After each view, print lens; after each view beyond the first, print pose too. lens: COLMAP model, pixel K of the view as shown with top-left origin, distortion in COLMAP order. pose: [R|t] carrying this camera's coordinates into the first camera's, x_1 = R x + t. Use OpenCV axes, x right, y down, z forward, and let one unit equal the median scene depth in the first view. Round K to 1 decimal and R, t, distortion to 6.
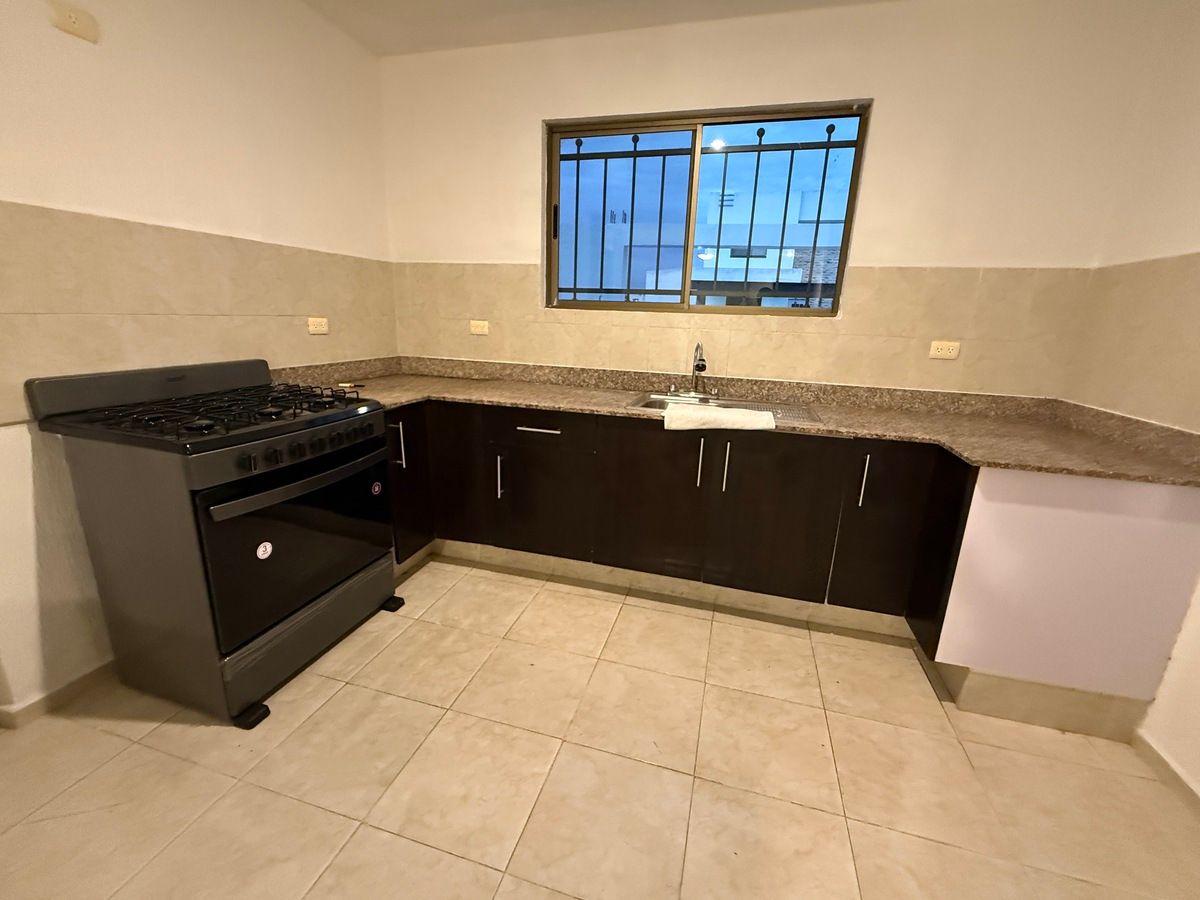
lens RADIAL K [[510.2, 0, 597.2], [0, 510.2, 449.8], [0, 0, 1]] dist [-0.001116, -0.000046]
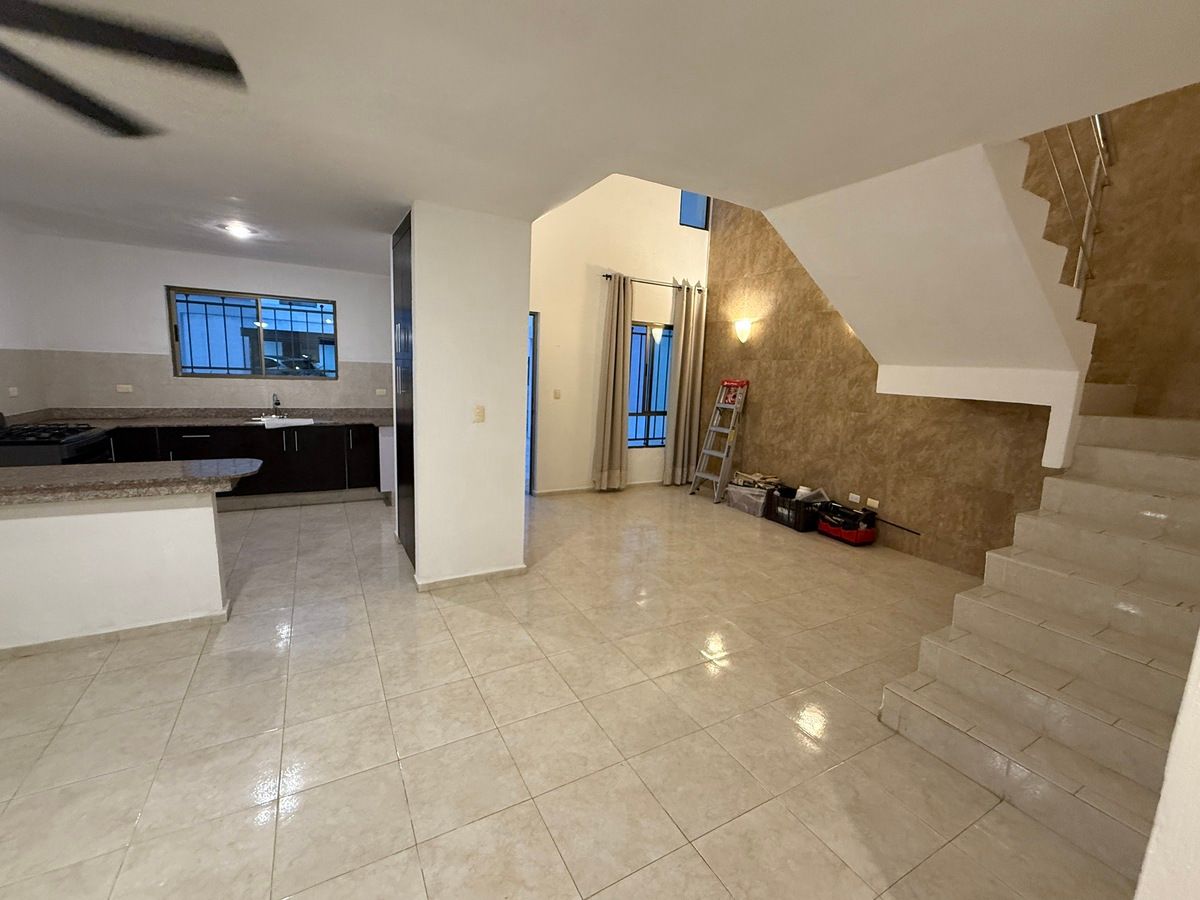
lens RADIAL K [[505.6, 0, 600.0], [0, 505.6, 450.0], [0, 0, 1]] dist [-0.000005, -0.000034]
pose [[0.703457, -0.116414, 0.701139, -0.401378], [0.167114, 0.985930, -0.003967, 0.300030], [-0.690812, 0.119961, 0.713014, -1.626076]]
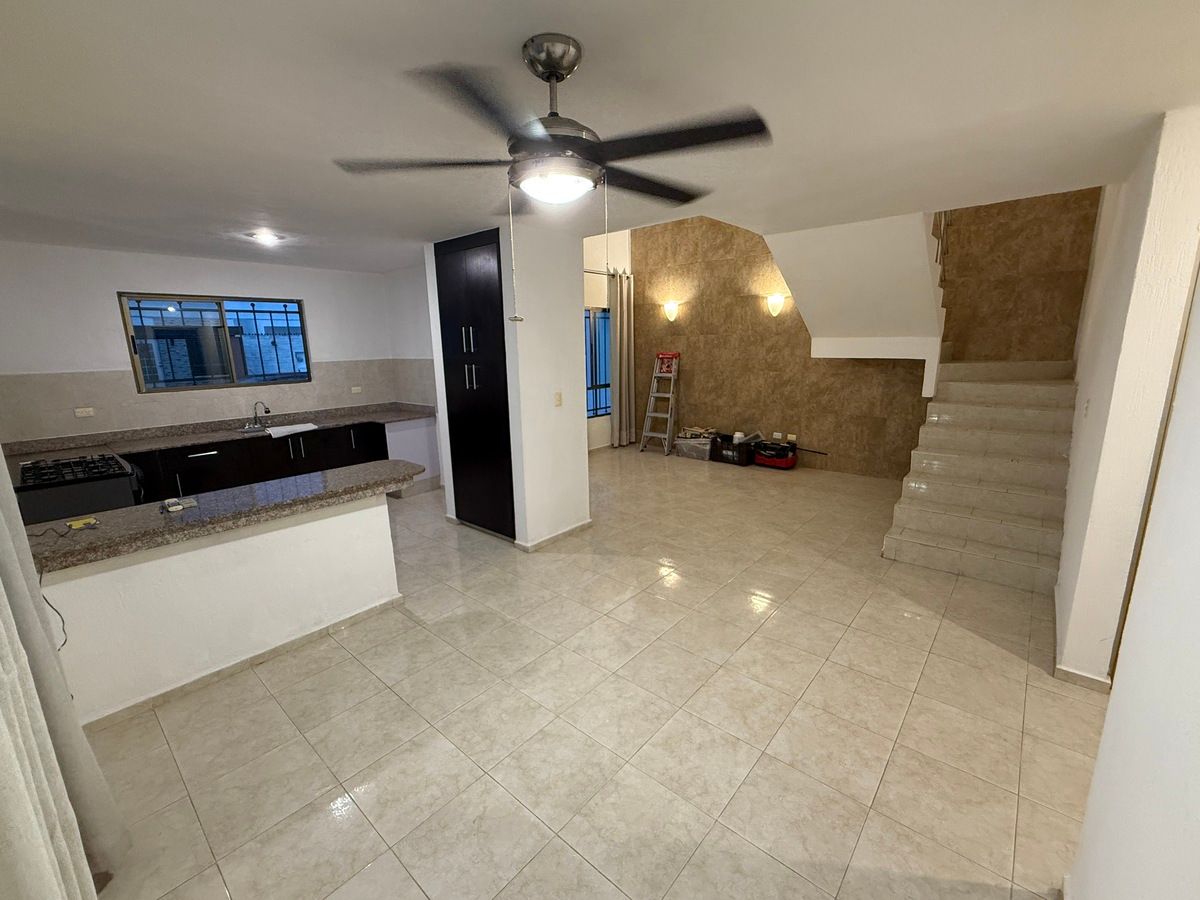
lens RADIAL K [[505.6, 0, 600.0], [0, 505.6, 450.0], [0, 0, 1]] dist [-0.000005, -0.000034]
pose [[0.419586, -0.231995, 0.877568, -1.162457], [0.268893, 0.955162, 0.123944, 0.115764], [-0.866974, 0.183967, 0.463154, -1.254219]]
